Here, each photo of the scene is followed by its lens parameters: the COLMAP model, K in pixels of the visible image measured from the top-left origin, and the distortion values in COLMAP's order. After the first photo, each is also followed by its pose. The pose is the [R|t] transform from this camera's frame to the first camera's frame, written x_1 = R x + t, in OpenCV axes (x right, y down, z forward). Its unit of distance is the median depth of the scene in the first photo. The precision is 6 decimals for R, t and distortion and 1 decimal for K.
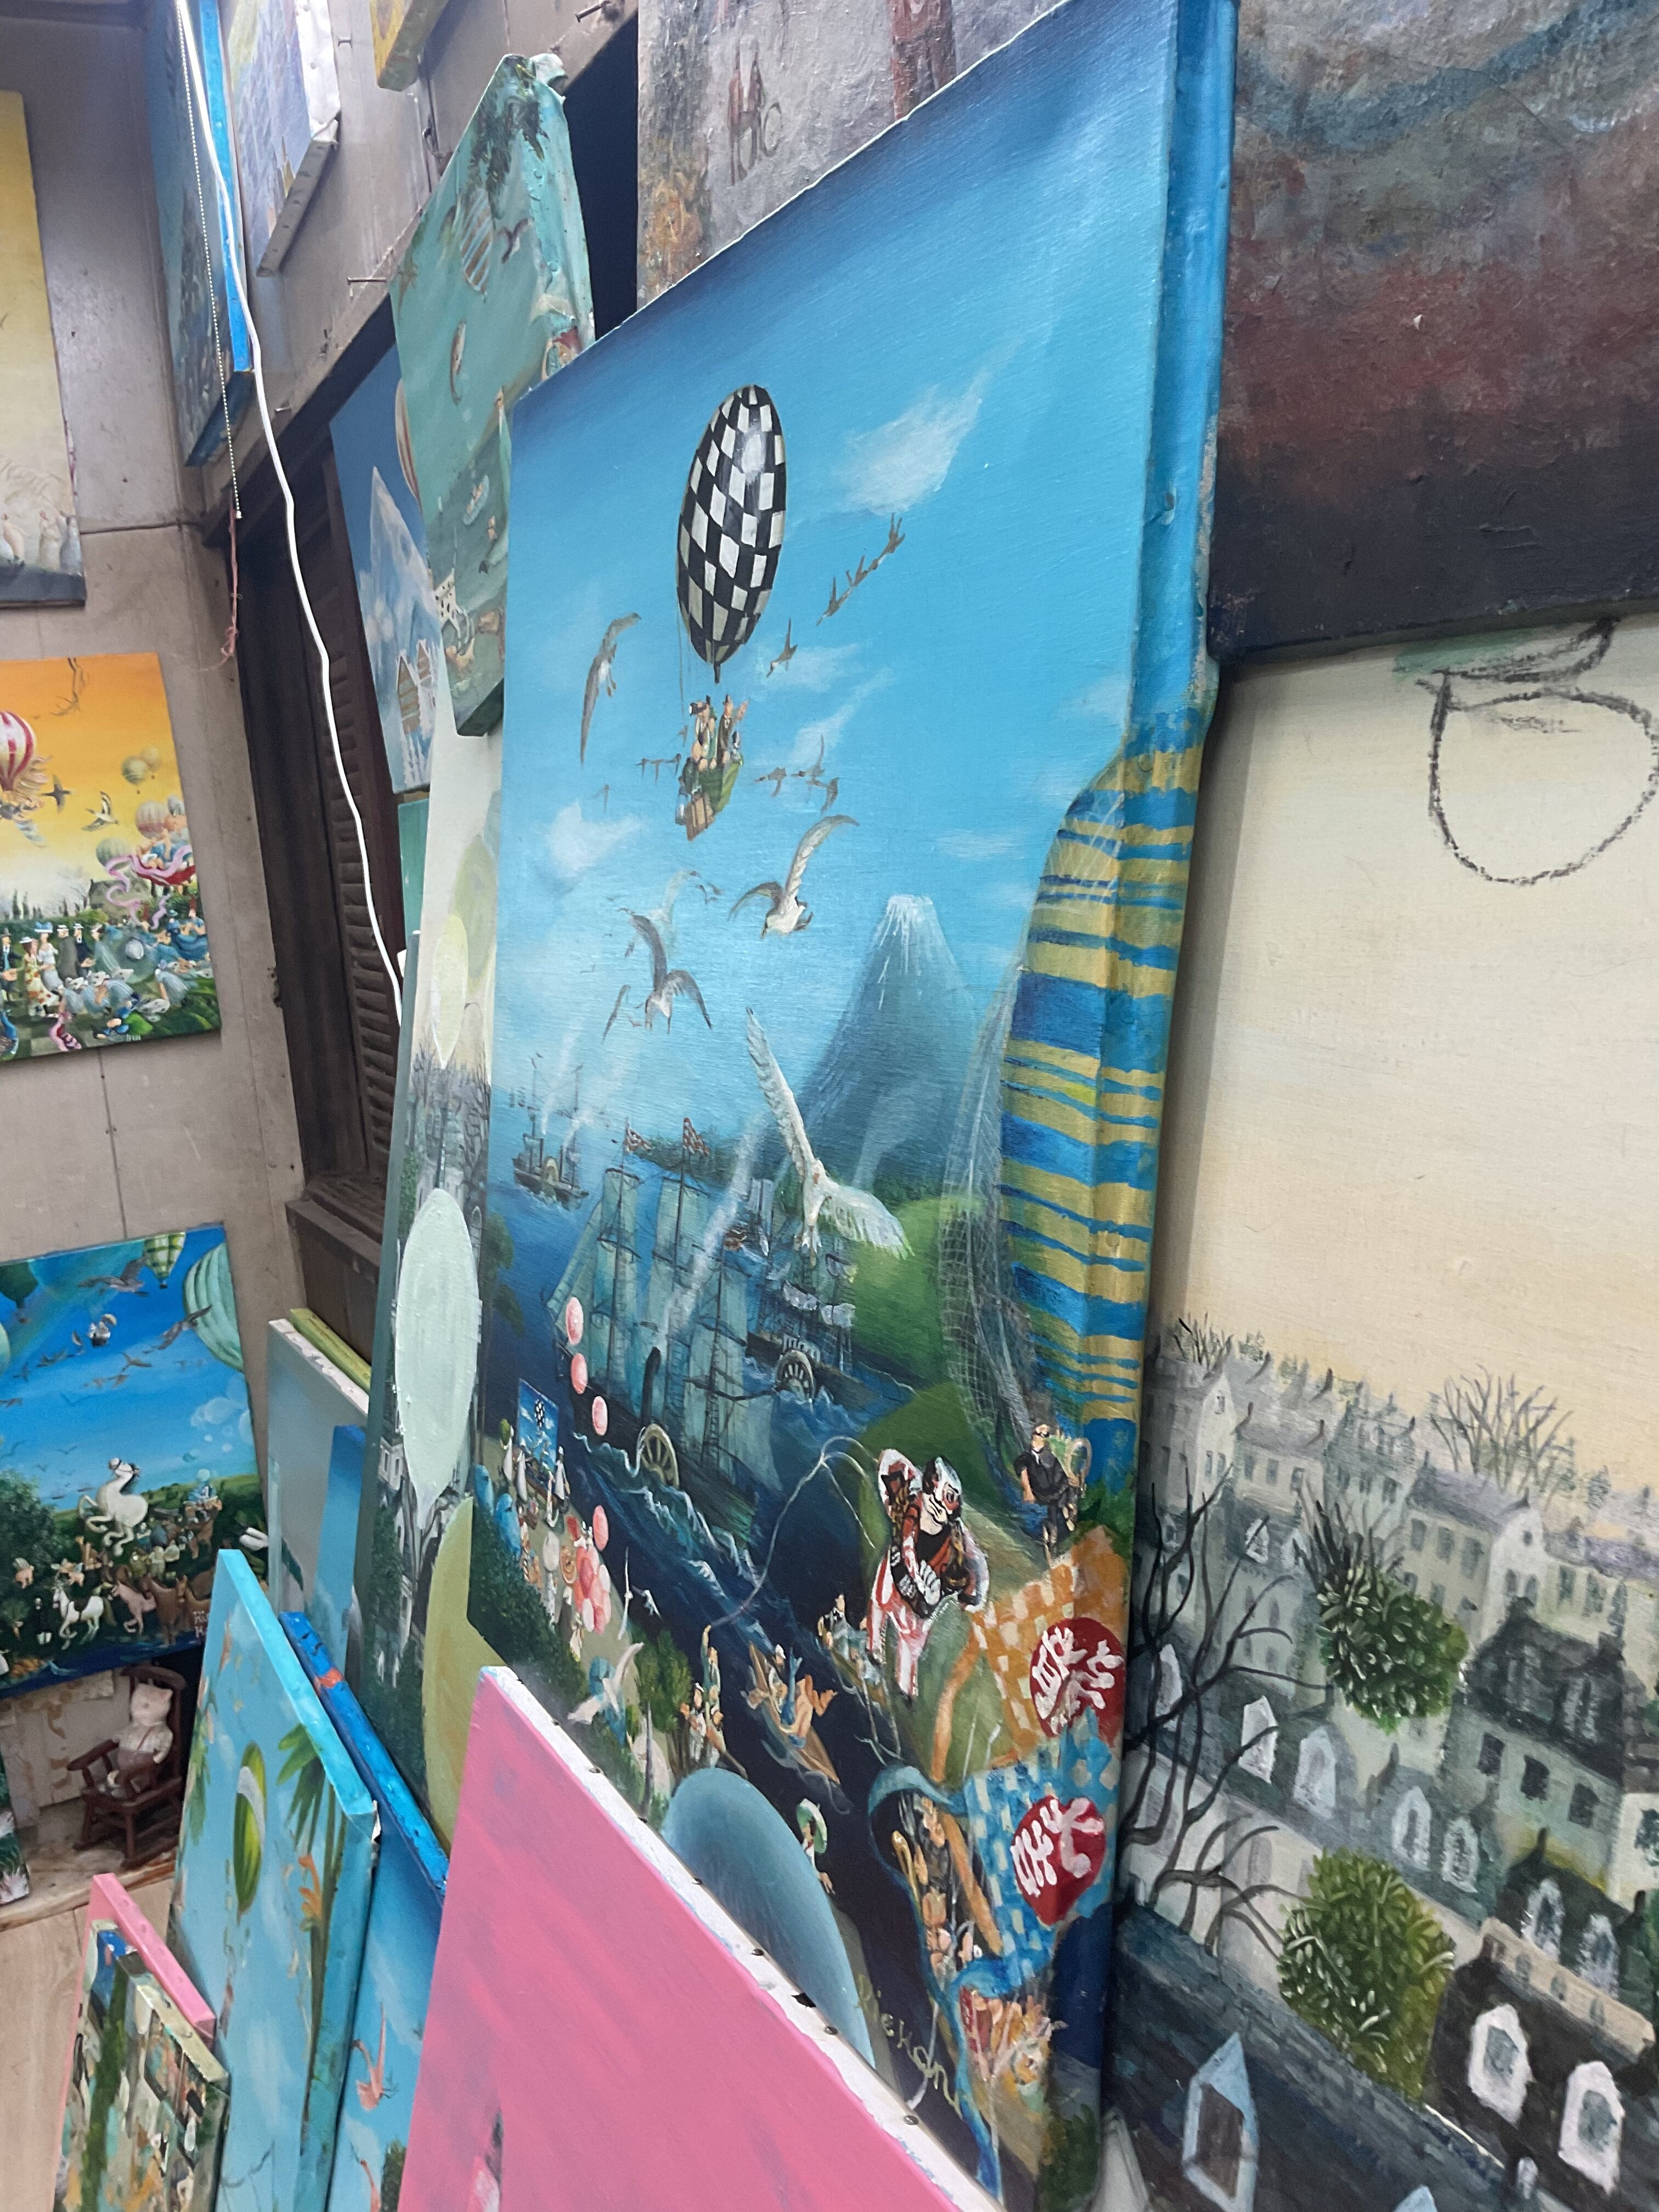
lens RADIAL K [[1831.7, 0, 822.4], [0, 1831.7, 1095.9], [0, 0, 1]] dist [0.112771, -0.229704]
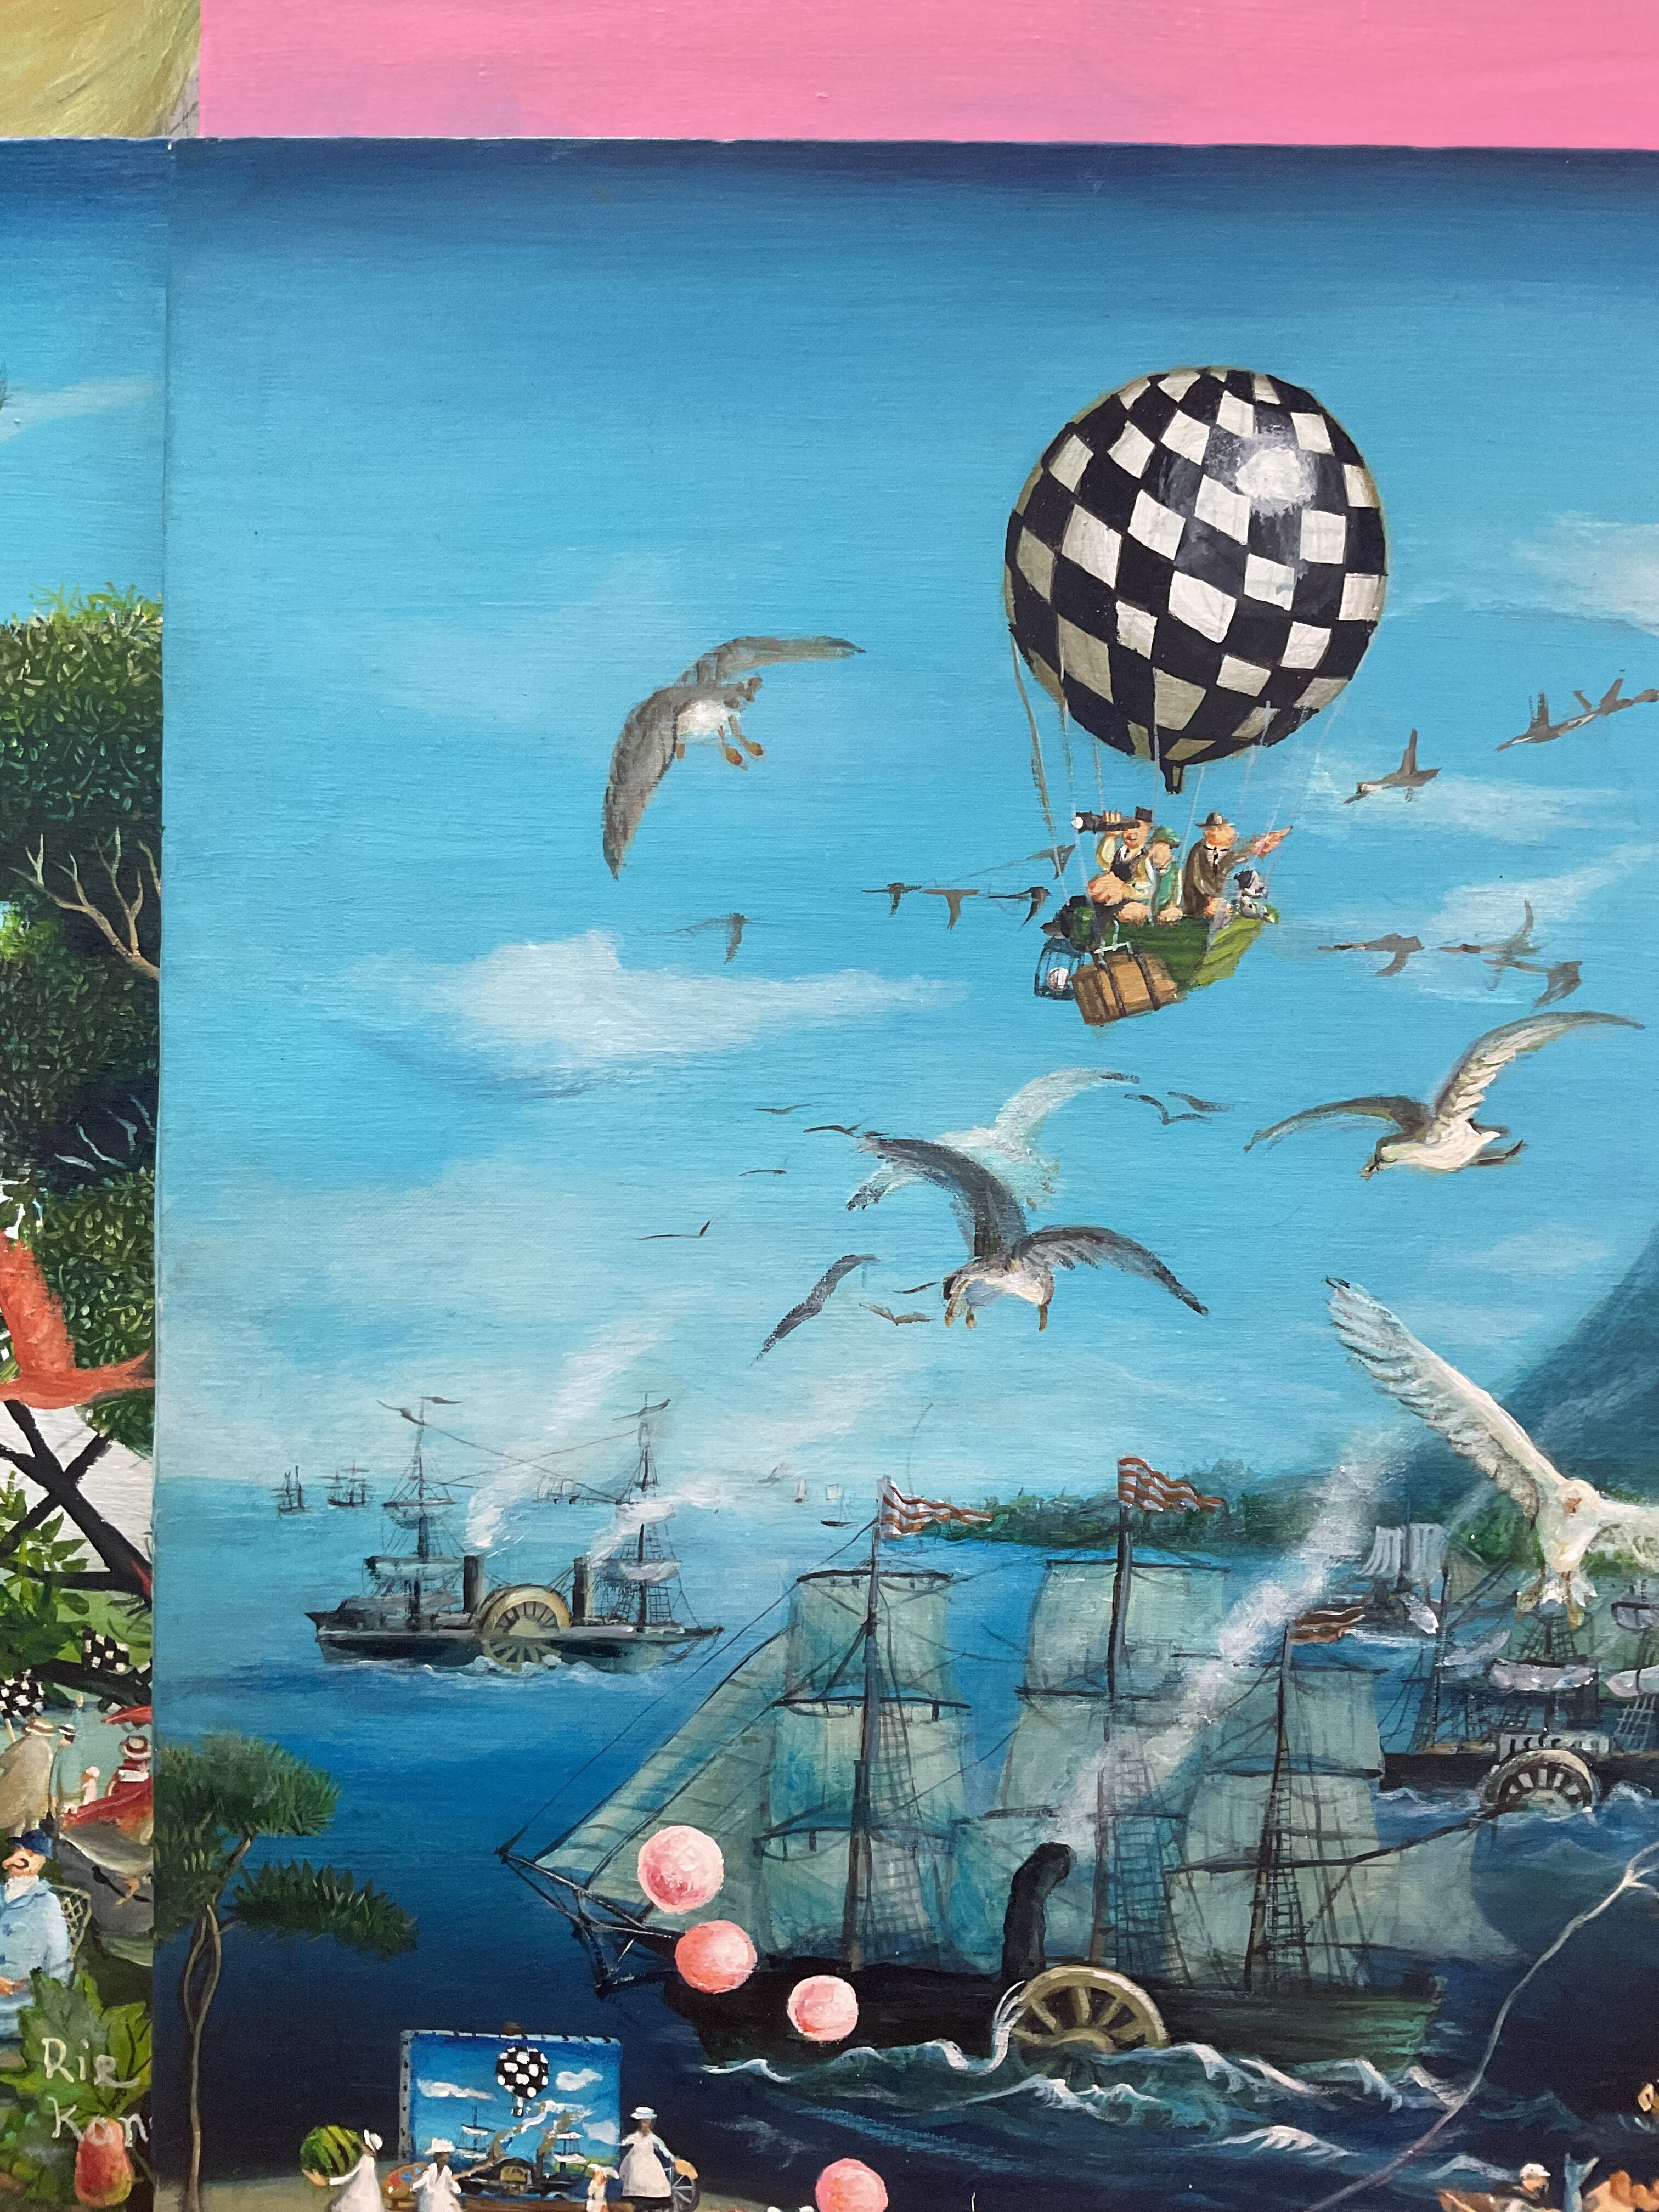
lens RADIAL K [[1831.7, 0, 830.2], [0, 1831.7, 1094.0], [0, 0, 1]] dist [0.112771, -0.229704]
pose [[0.476469, -0.046098, 0.877982, -0.763669], [0.078109, 0.996895, 0.009953, -0.144567], [-0.875715, 0.063835, 0.478590, 0.870092]]
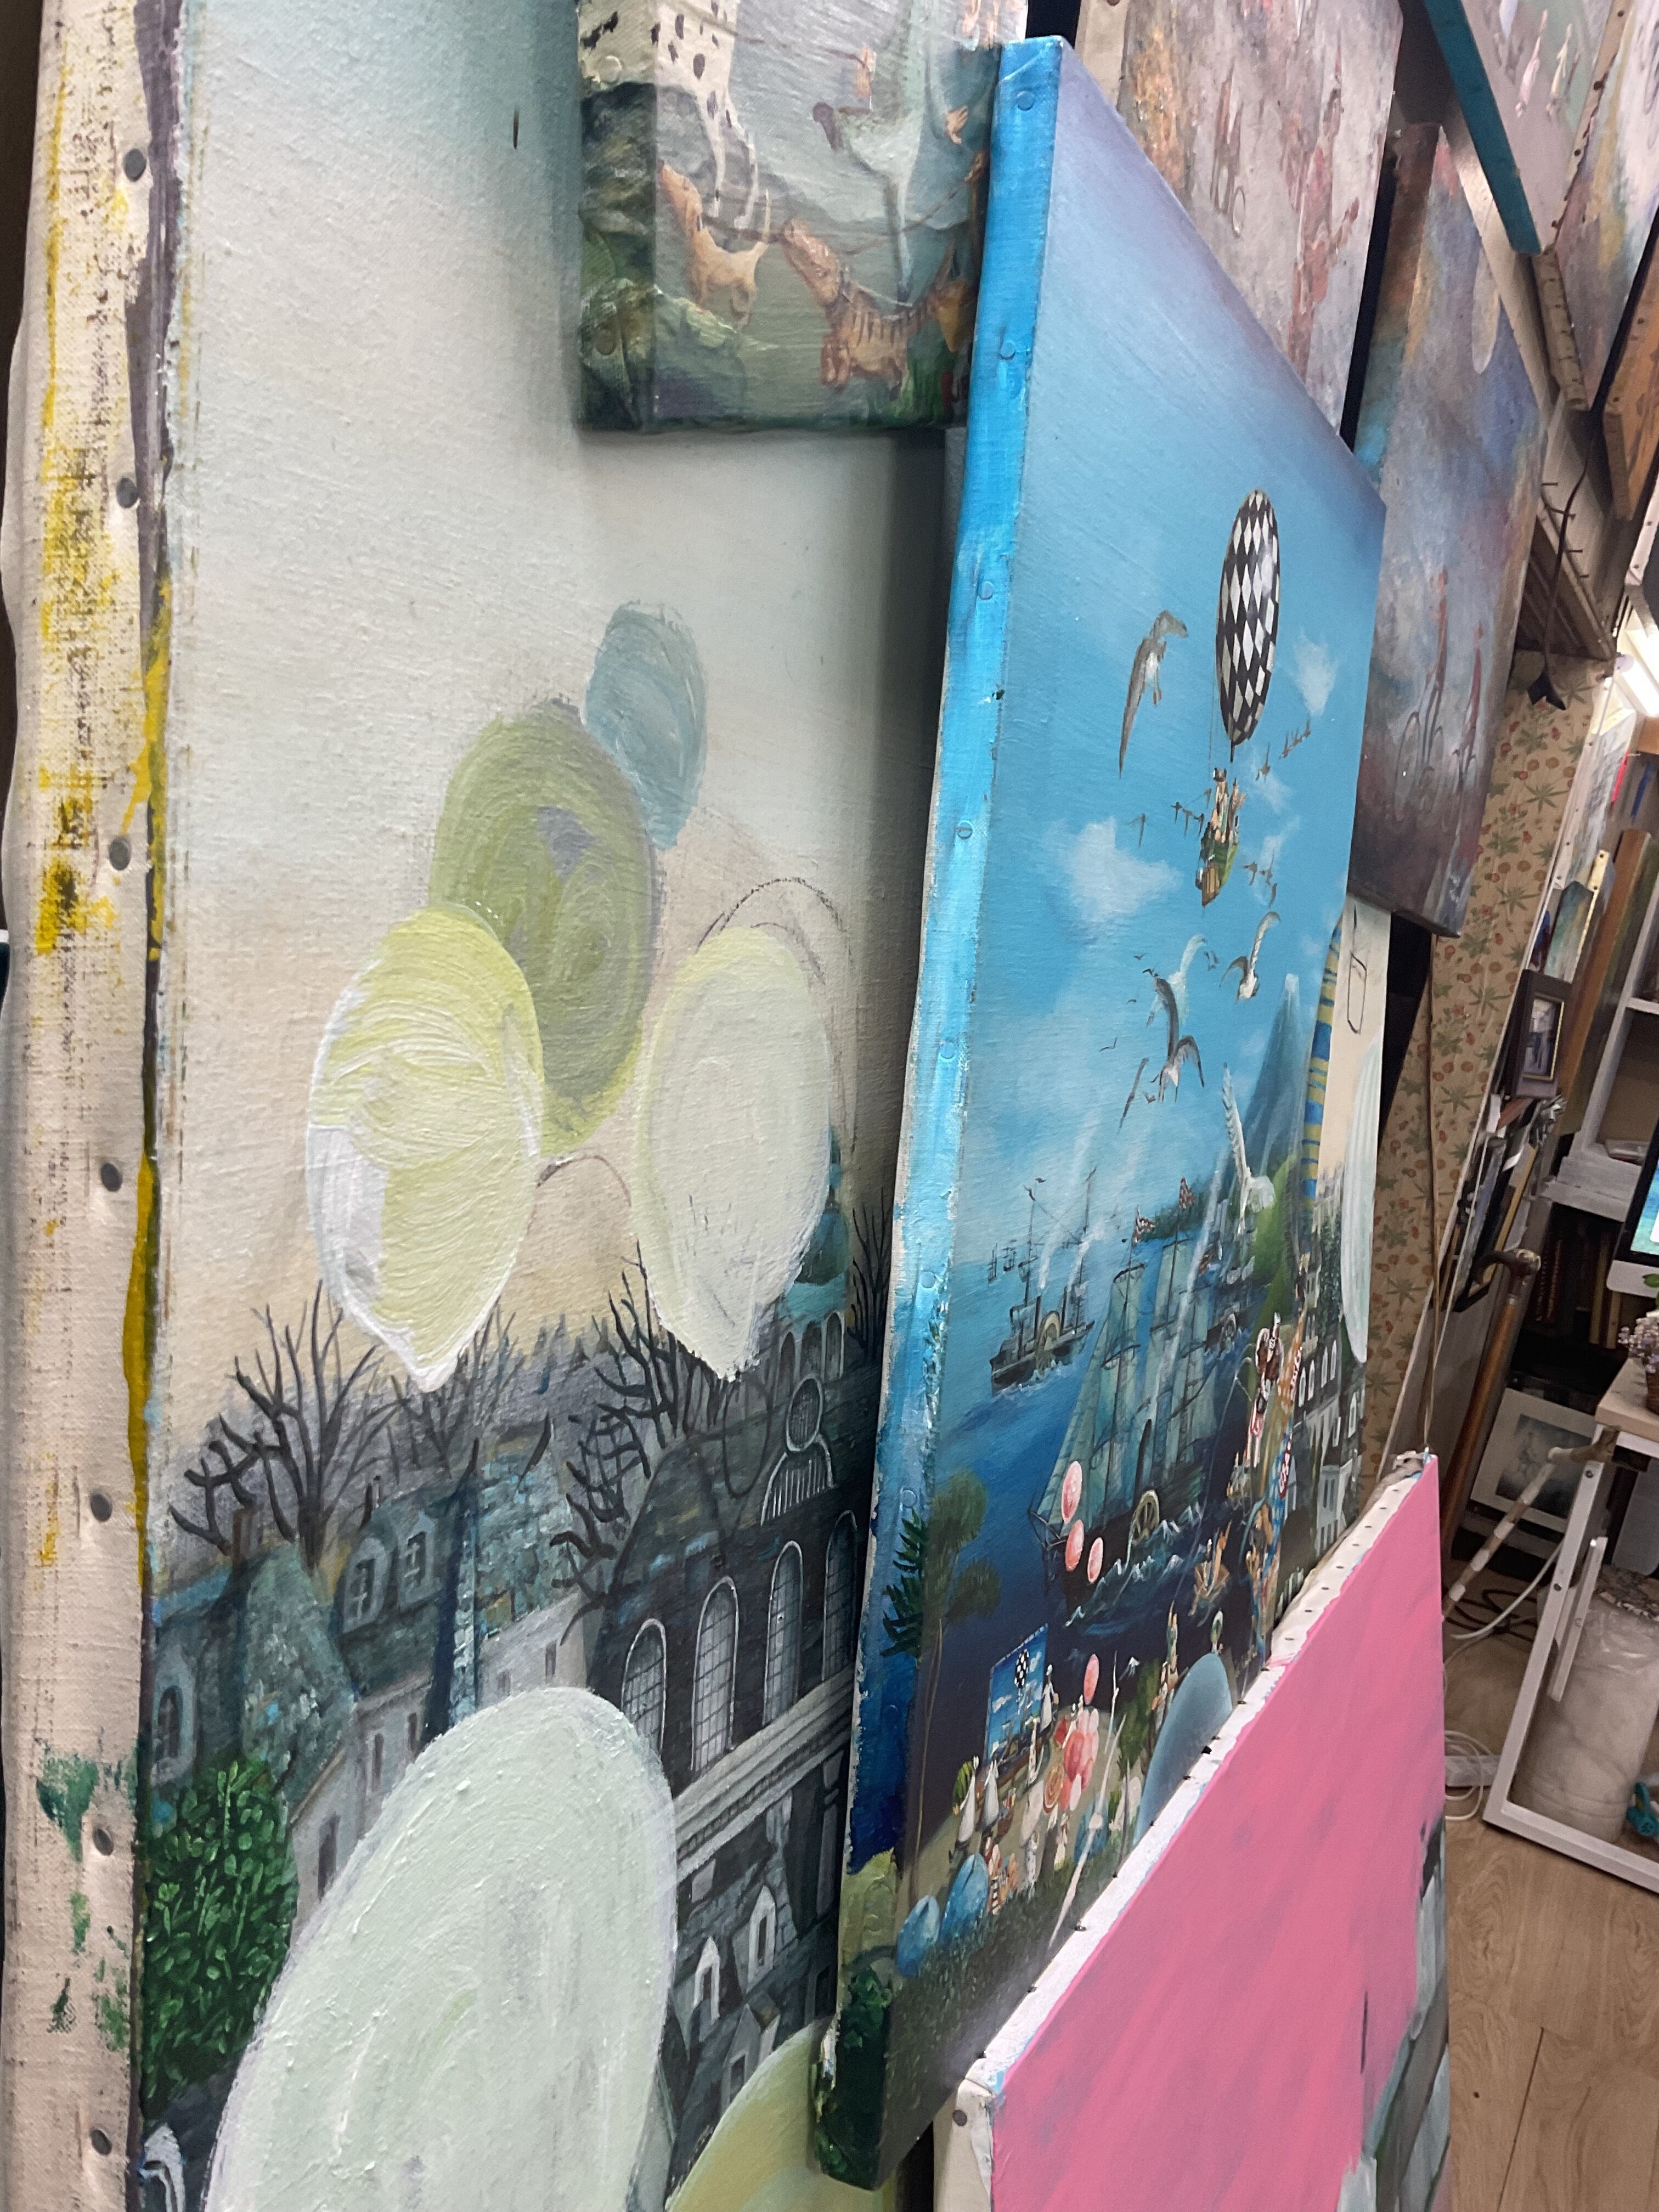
lens RADIAL K [[1831.7, 0, 821.3], [0, 1831.7, 1092.5], [0, 0, 1]] dist [0.112771, -0.229704]
pose [[-0.570083, -0.162745, 0.805307, -0.872665], [-0.051495, 0.985335, 0.162674, -0.215127], [-0.819972, 0.051268, -0.570103, 1.960953]]
